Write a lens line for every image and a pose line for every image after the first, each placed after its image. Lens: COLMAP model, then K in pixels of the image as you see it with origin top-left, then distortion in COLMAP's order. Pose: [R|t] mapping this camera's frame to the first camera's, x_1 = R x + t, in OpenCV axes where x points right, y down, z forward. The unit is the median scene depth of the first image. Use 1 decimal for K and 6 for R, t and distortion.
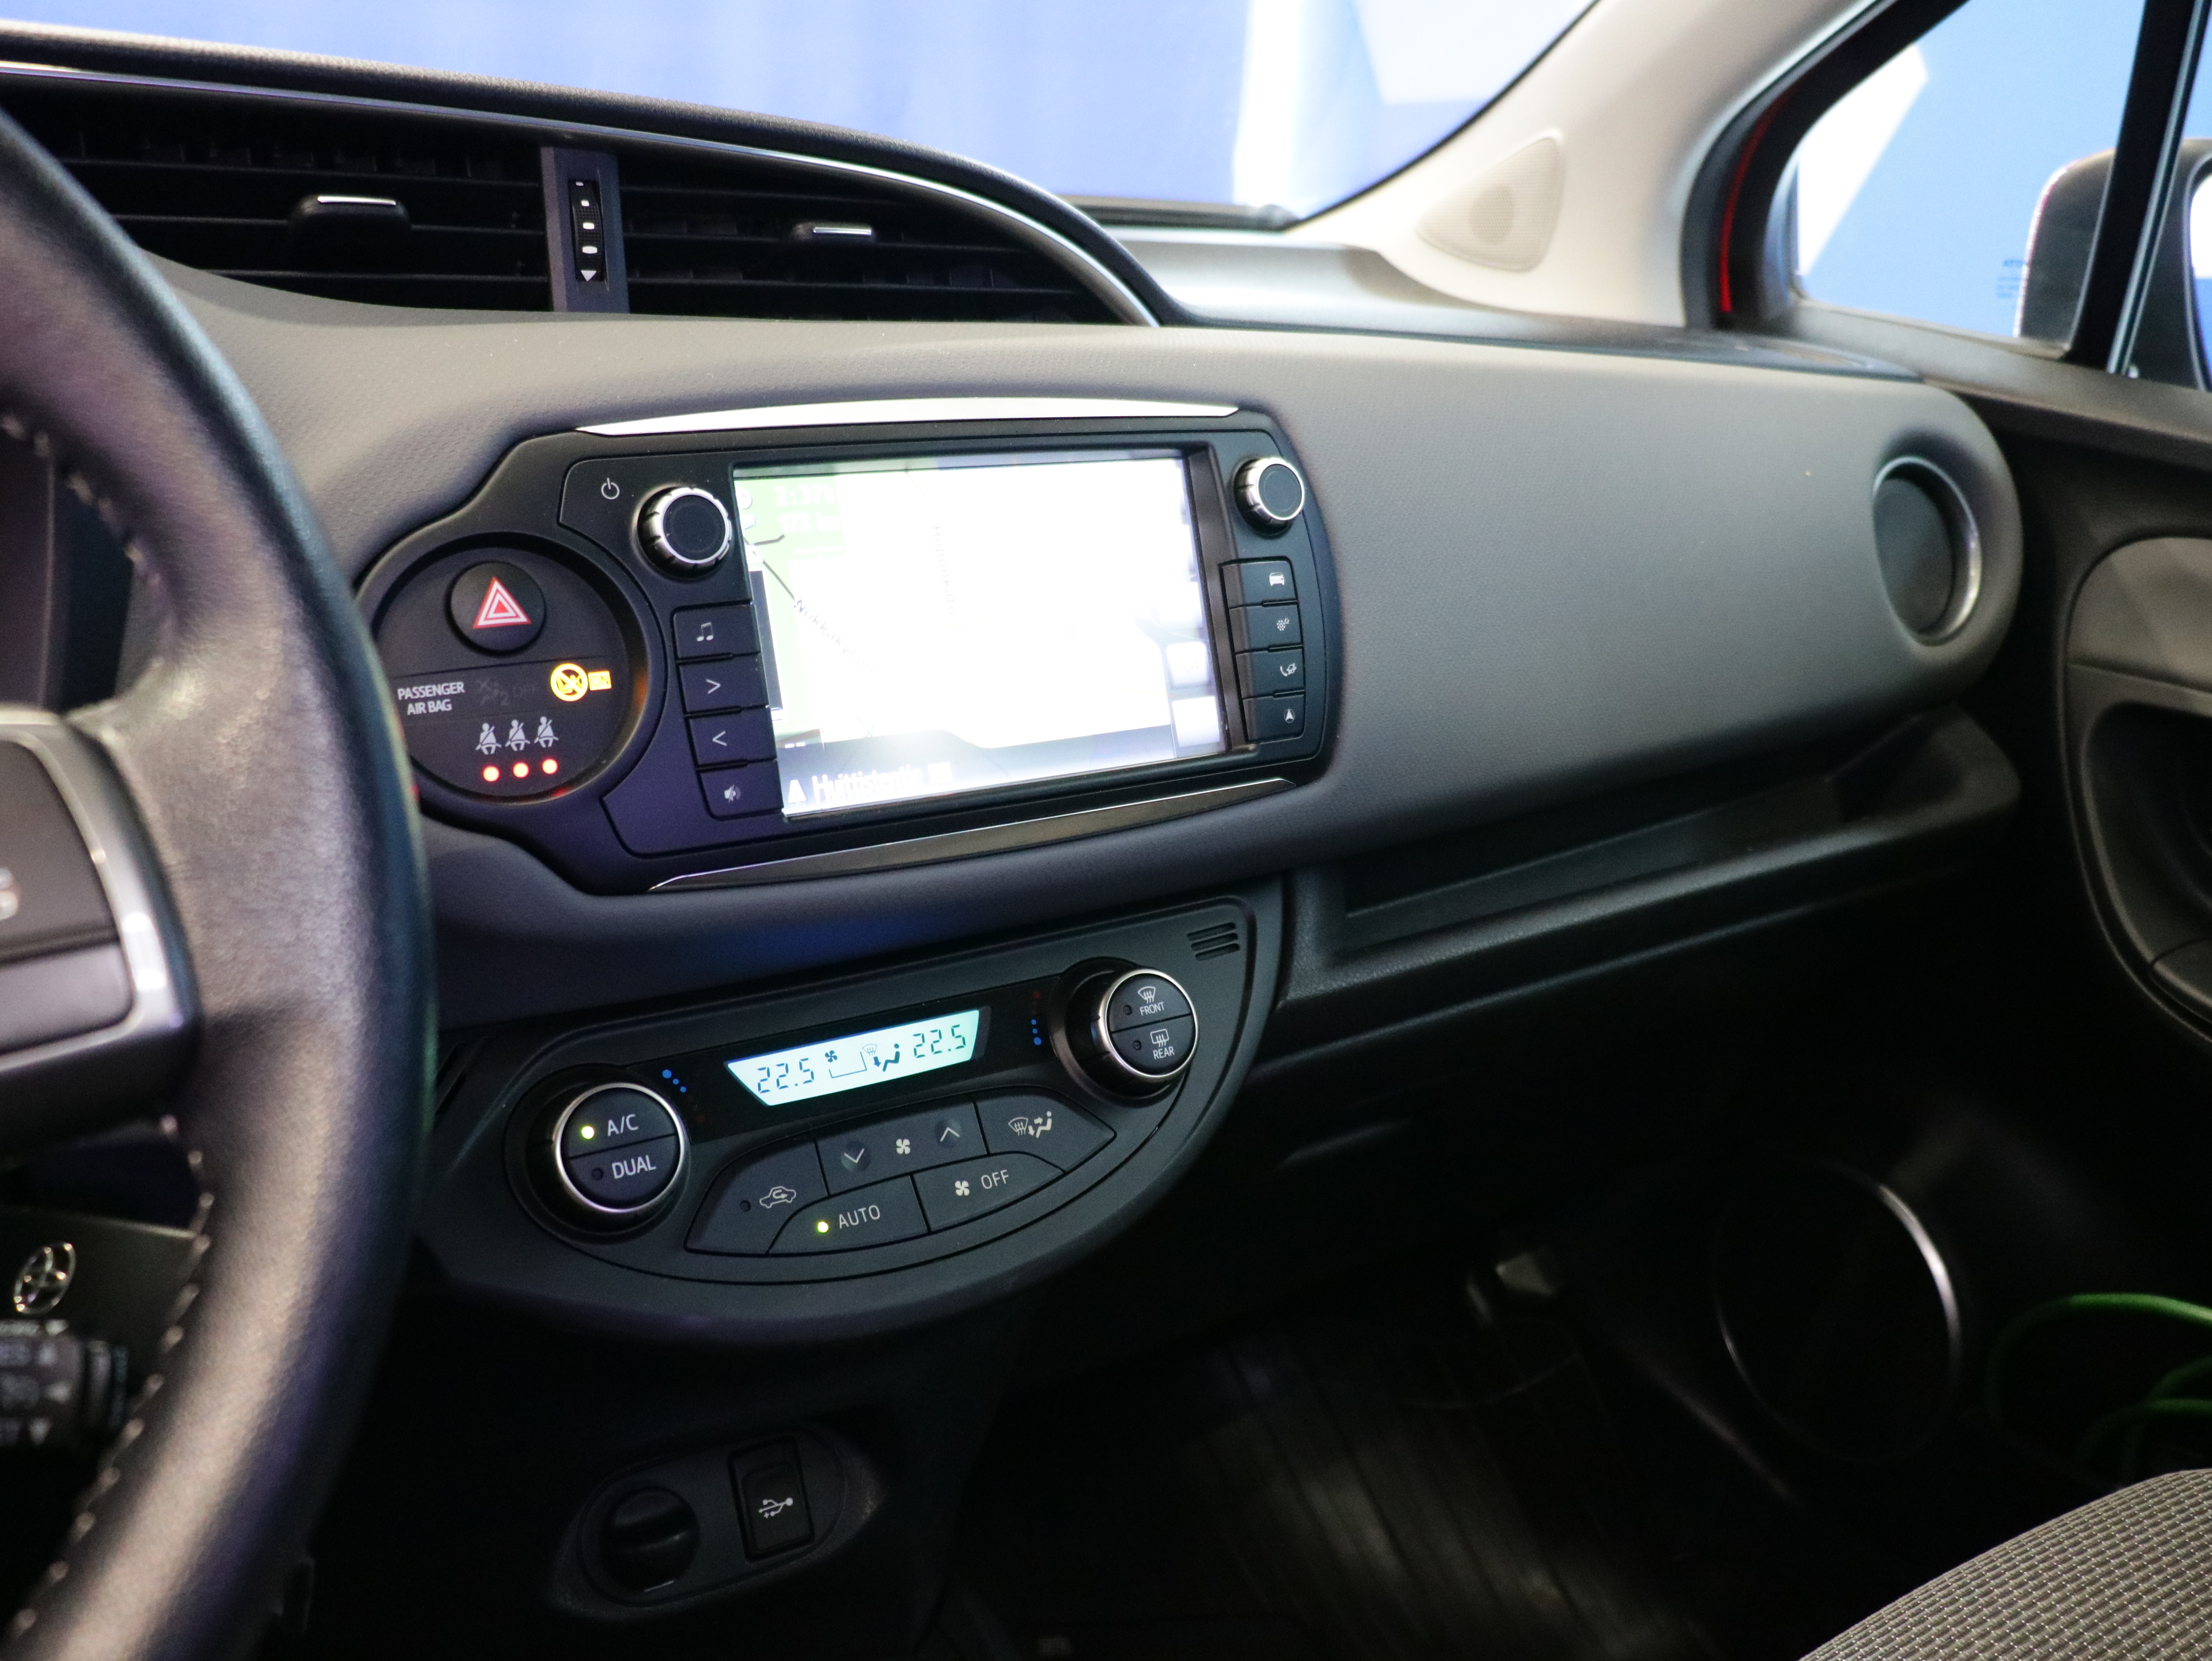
lens RADIAL K [[1992.4, 0, 1100.1], [0, 1992.4, 828.6], [0, 0, 1]] dist [-0.026264, 0.057109]
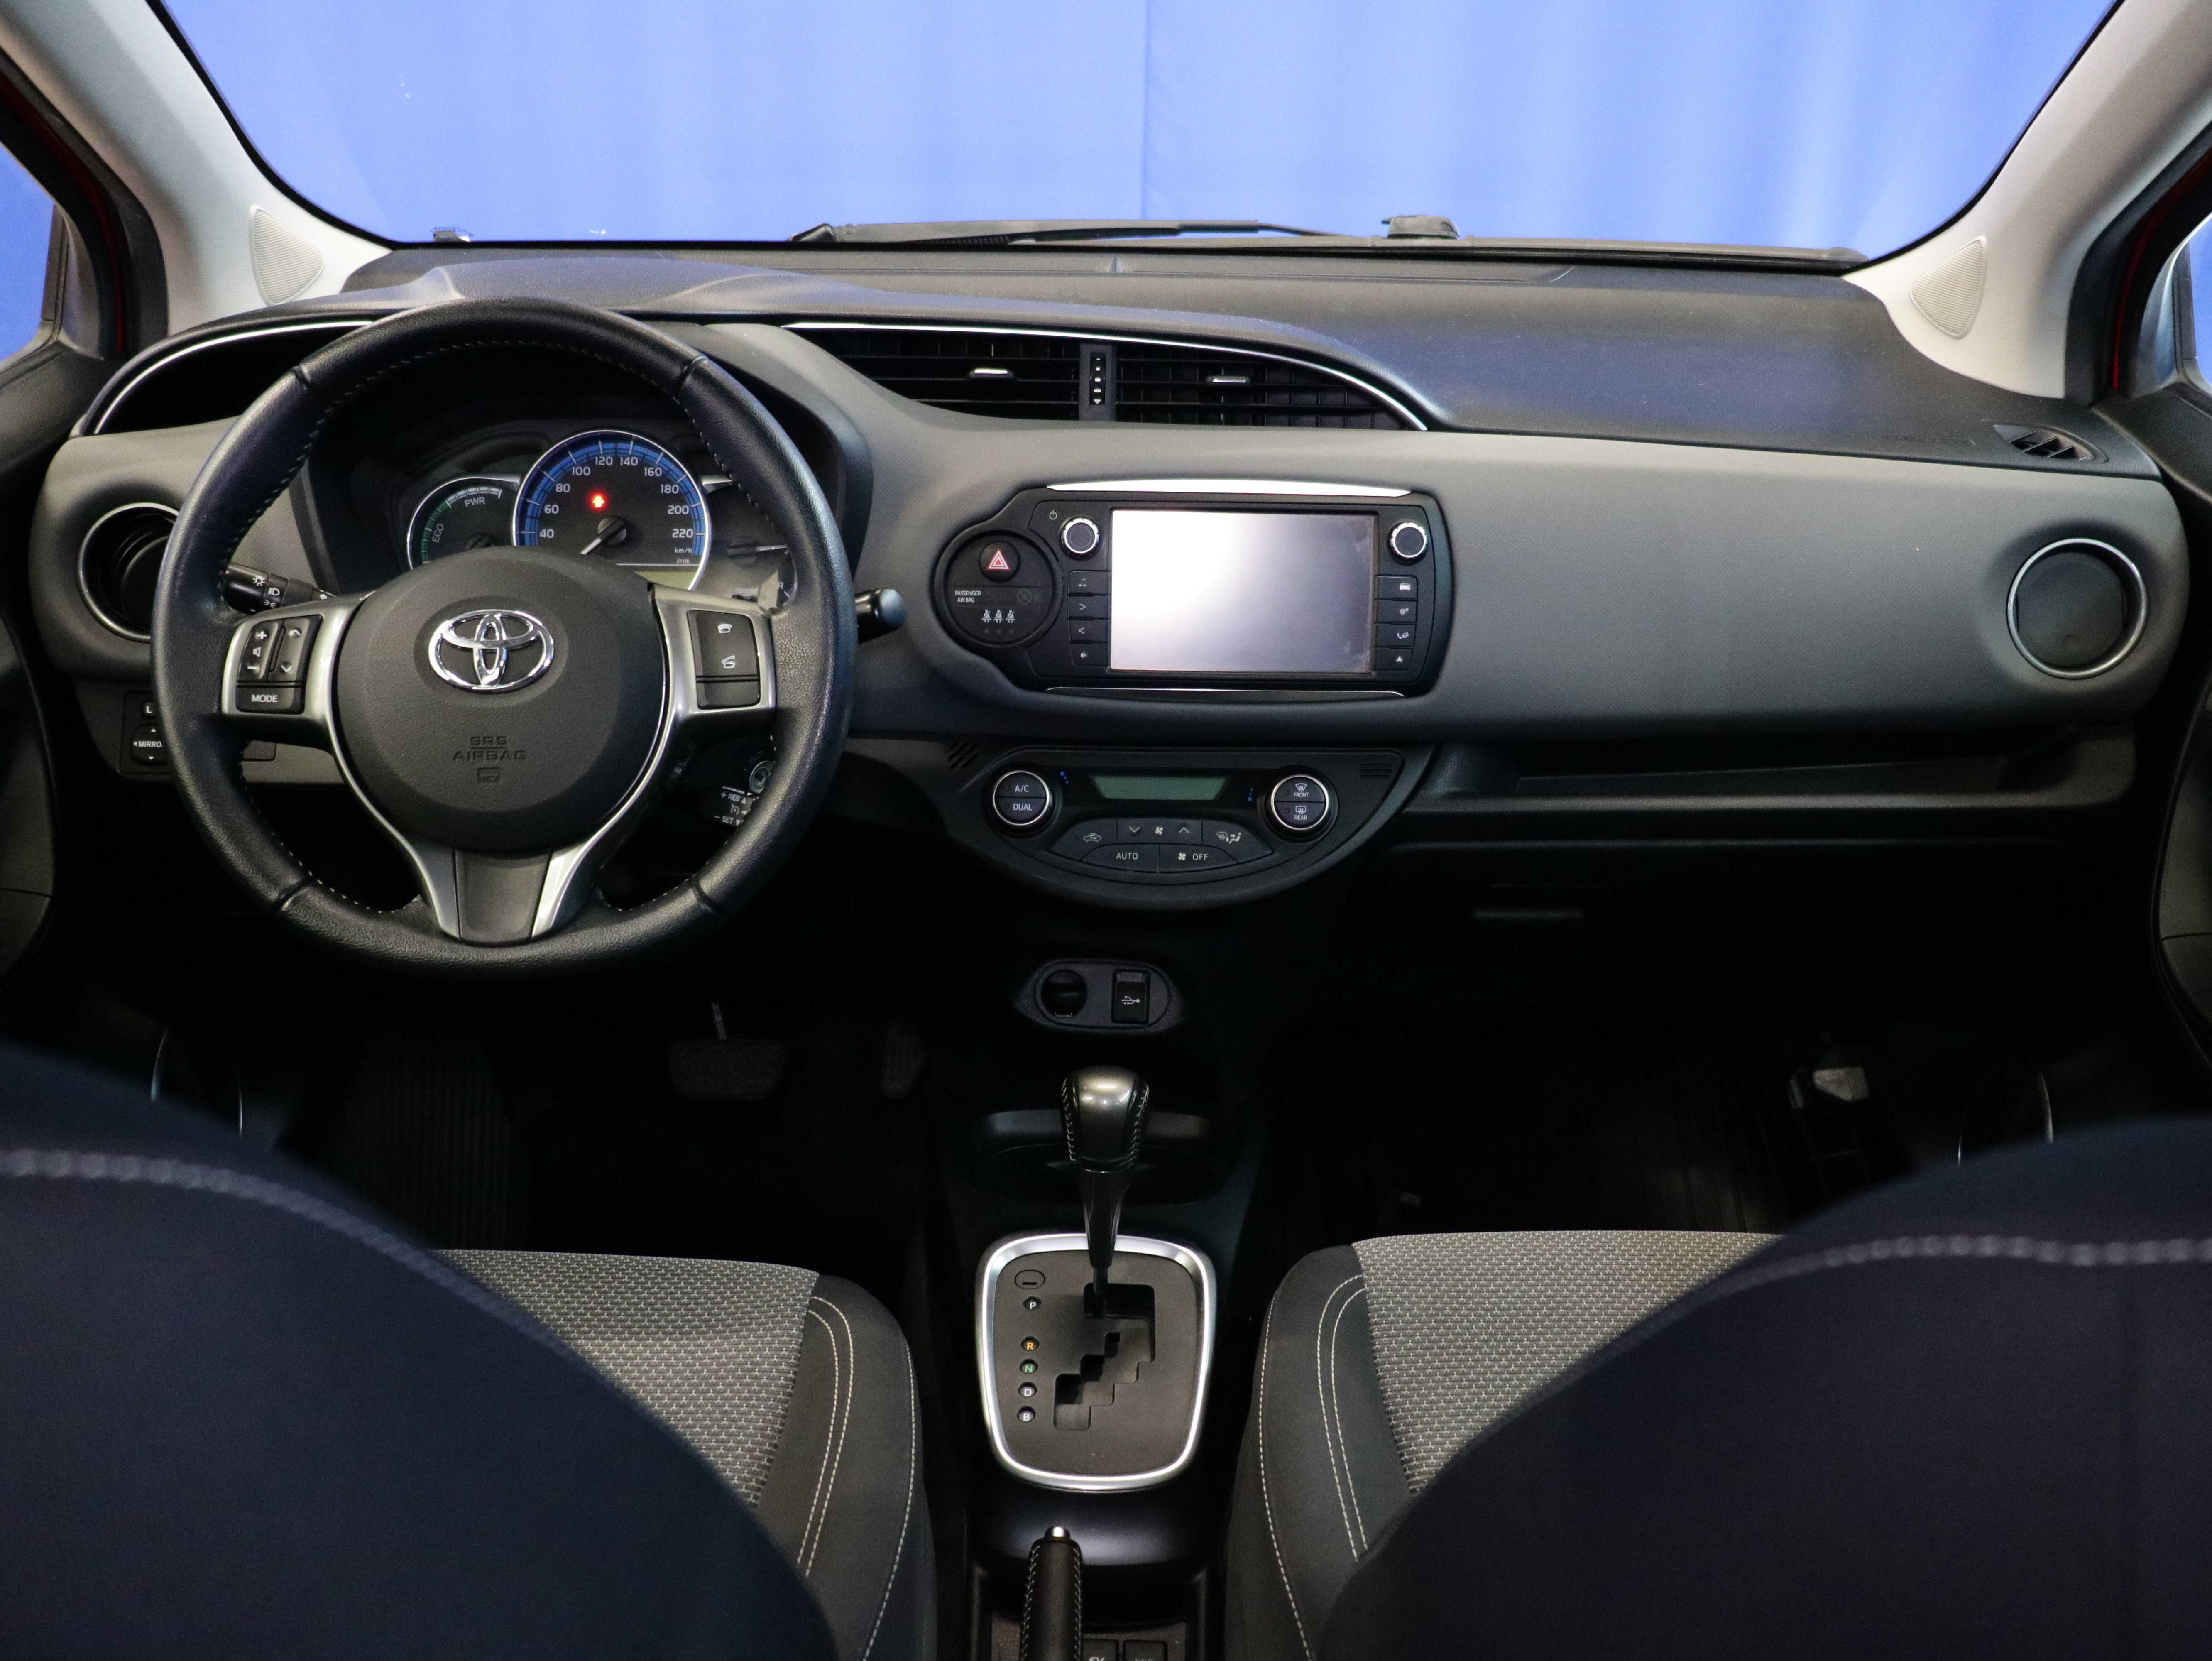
lens RADIAL K [[1992.4, 0, 1074.6], [0, 1992.4, 847.9], [0, 0, 1]] dist [-0.026264, 0.057109]
pose [[0.814181, 0.222523, -0.536277, 0.937115], [-0.149720, 0.972870, 0.176377, -0.177321], [0.560975, -0.063312, 0.825408, -0.778189]]
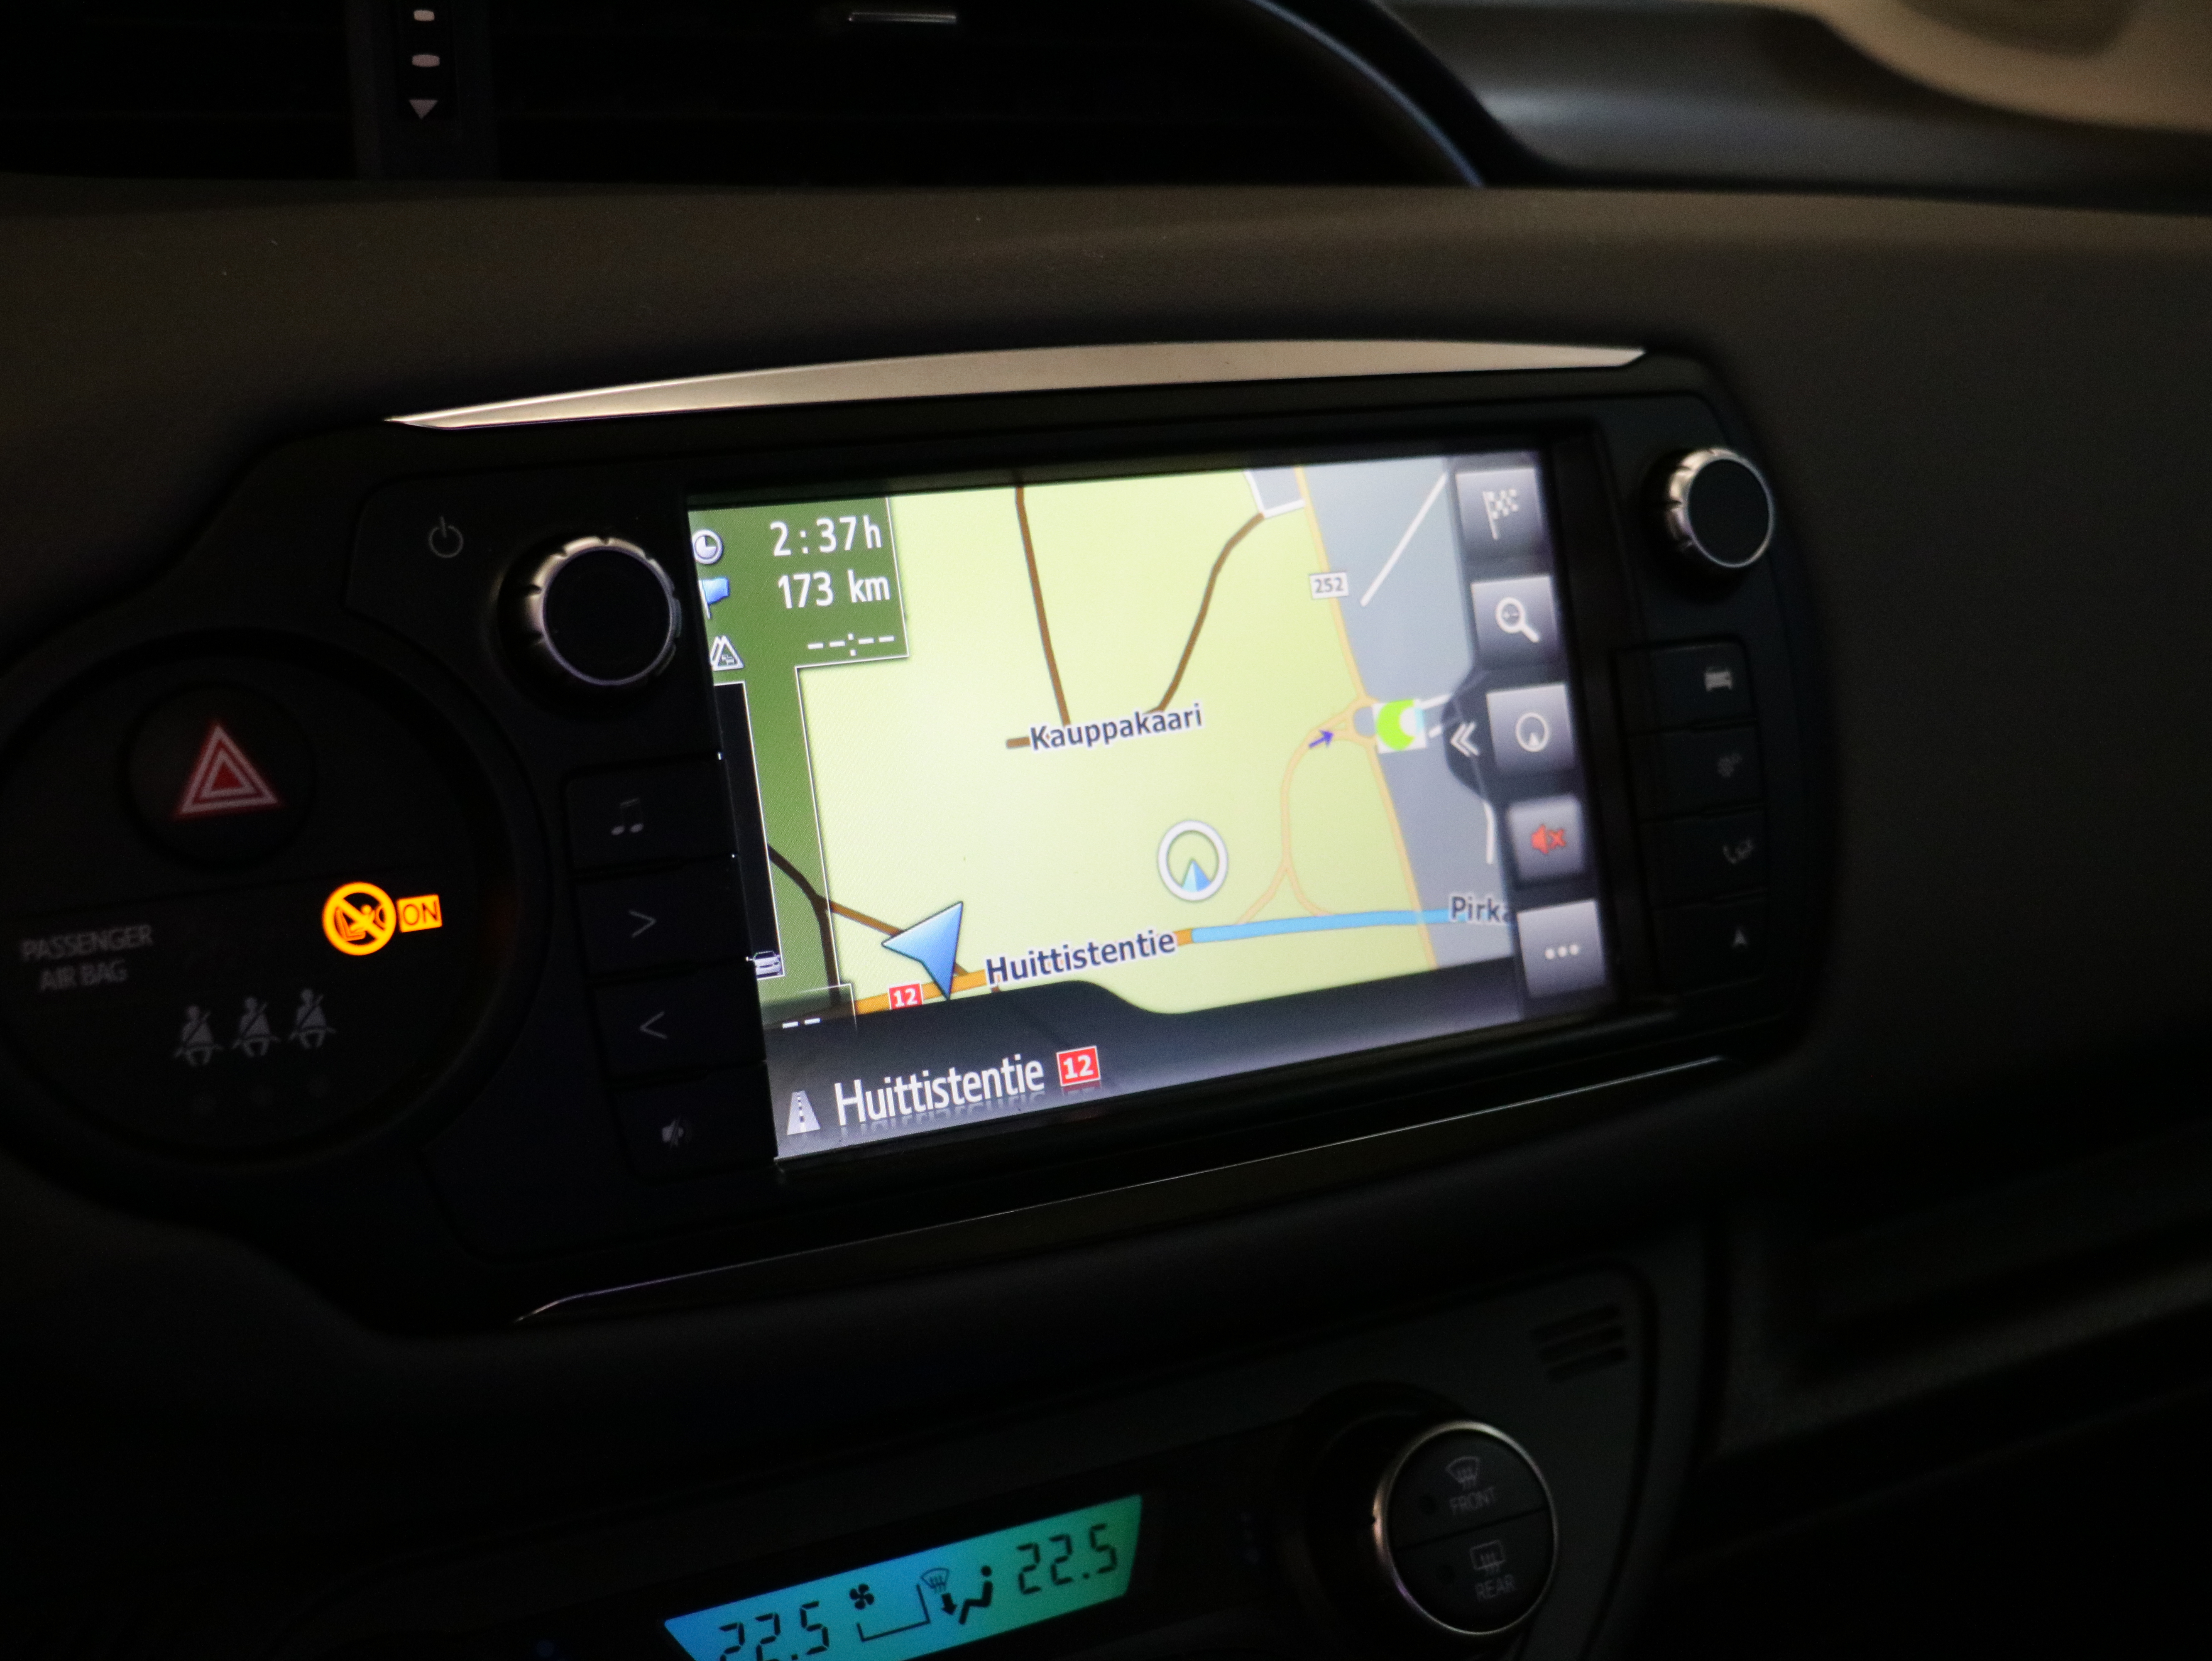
lens RADIAL K [[3074.2, 0, 1108.0], [0, 3074.2, 821.7], [0, 0, 1]] dist [-0.001504, 0.000000]
pose [[0.998451, 0.011338, -0.054479, -0.028372], [-0.012300, 0.999774, -0.017354, -0.074290], [0.054270, 0.017997, 0.998364, 0.191601]]
